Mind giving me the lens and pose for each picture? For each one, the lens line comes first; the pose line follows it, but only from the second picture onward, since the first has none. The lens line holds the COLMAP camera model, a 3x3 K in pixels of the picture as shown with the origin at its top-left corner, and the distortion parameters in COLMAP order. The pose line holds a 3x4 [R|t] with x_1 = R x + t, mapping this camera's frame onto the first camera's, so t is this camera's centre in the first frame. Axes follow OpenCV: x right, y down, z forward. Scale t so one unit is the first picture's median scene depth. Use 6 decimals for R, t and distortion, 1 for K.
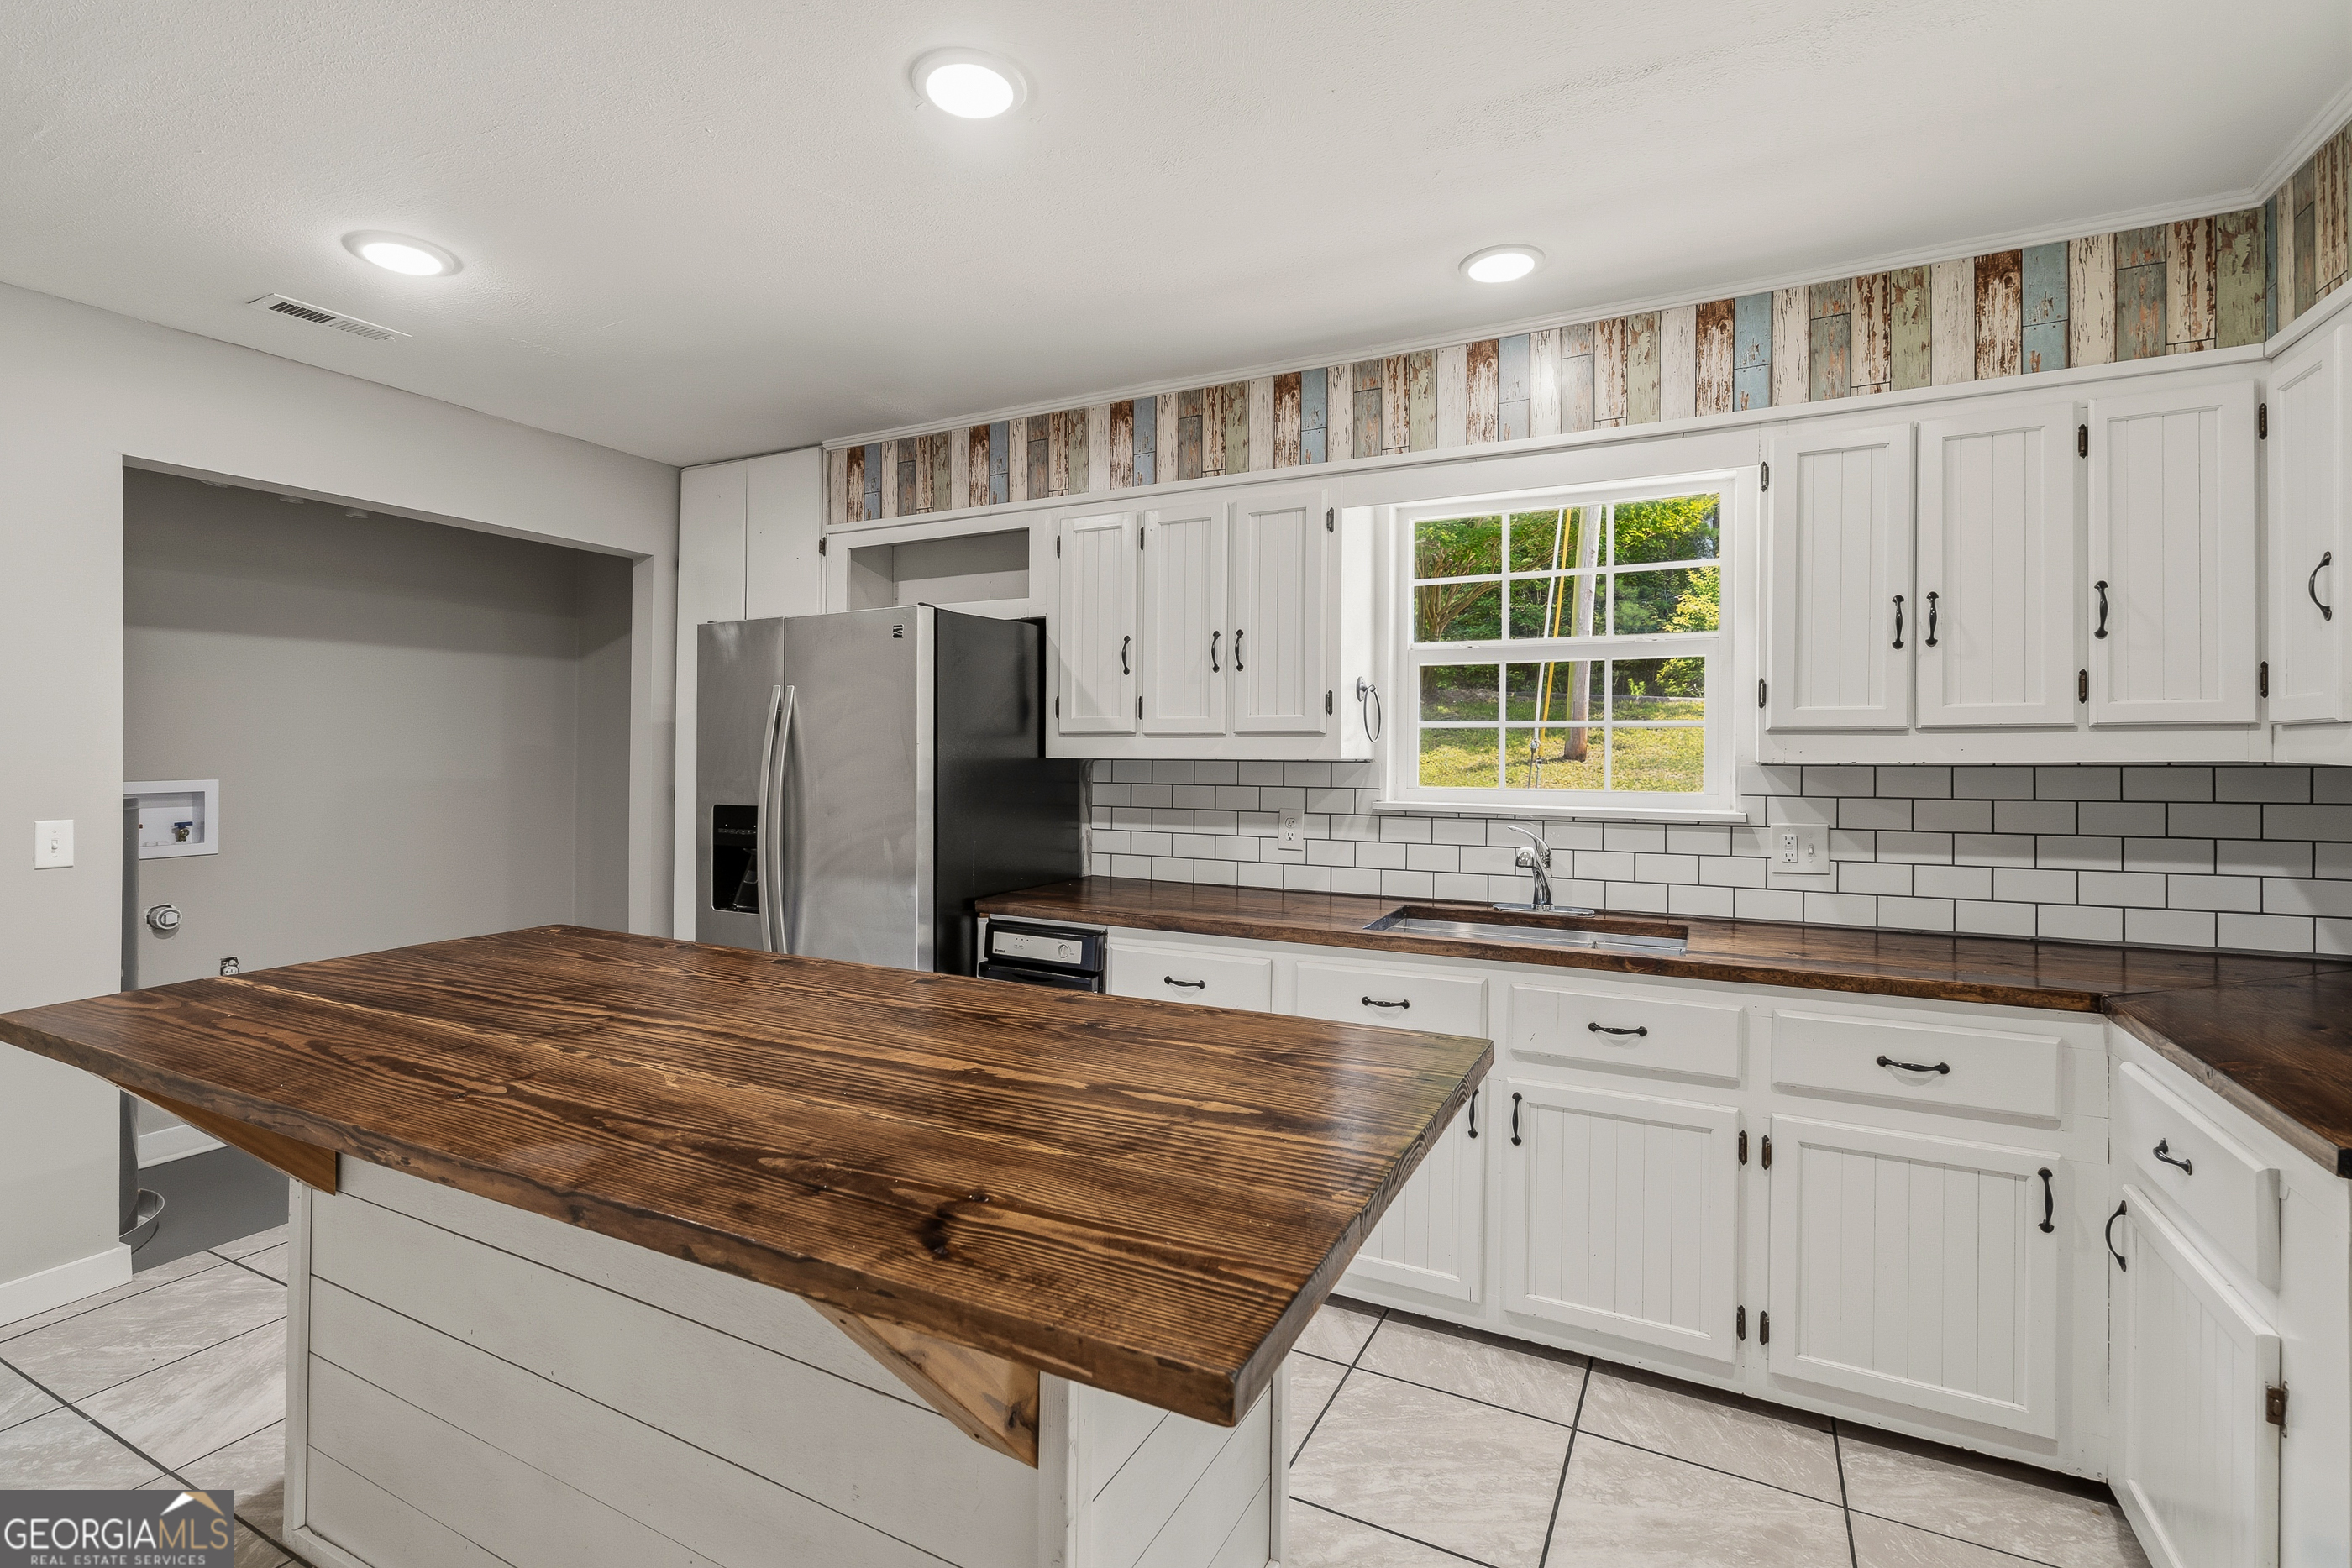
lens RADIAL K [[1058.1, 0, 1180.8], [0, 1058.1, 771.0], [0, 0, 1]] dist [-0.001964, 0.000045]
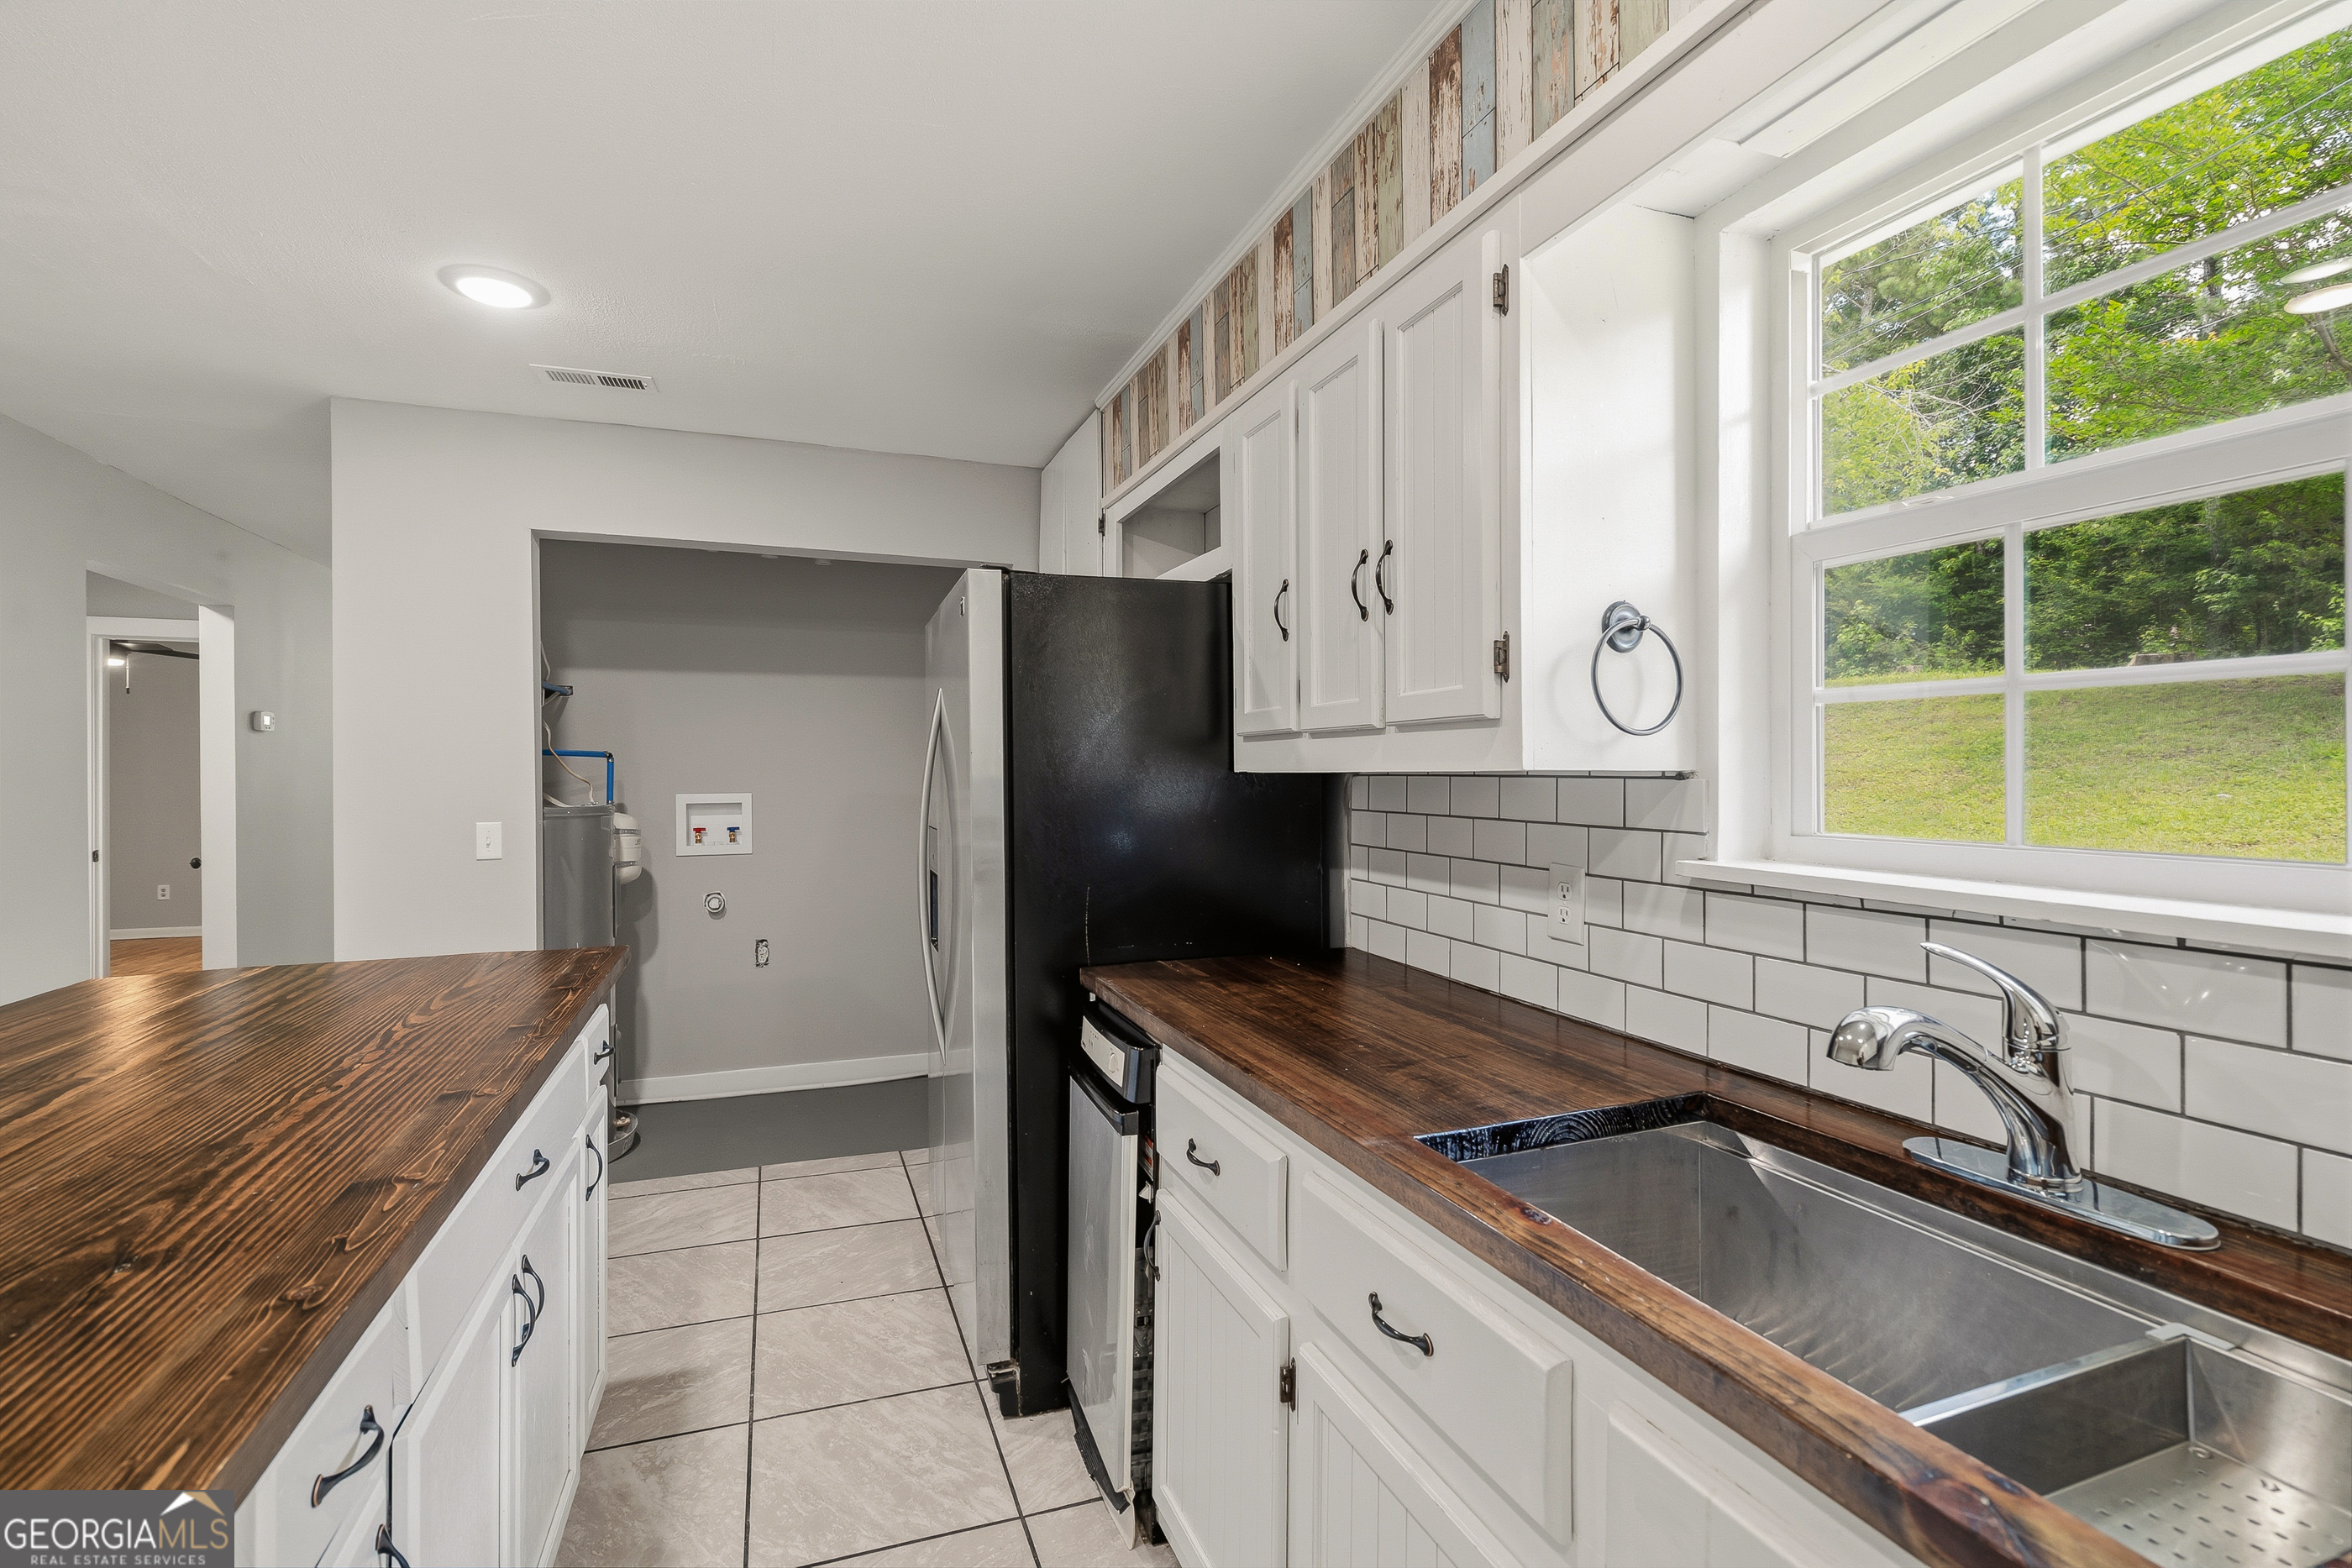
lens RADIAL K [[1076.2, 0, 1182.0], [0, 1076.2, 780.8], [0, 0, 1]] dist [-0.001626, 0.001124]
pose [[0.734955, 0.001763, -0.678114, 0.342052], [-0.009030, 0.999933, -0.007187, -0.001318], [0.678056, 0.011405, 0.734922, 0.481888]]
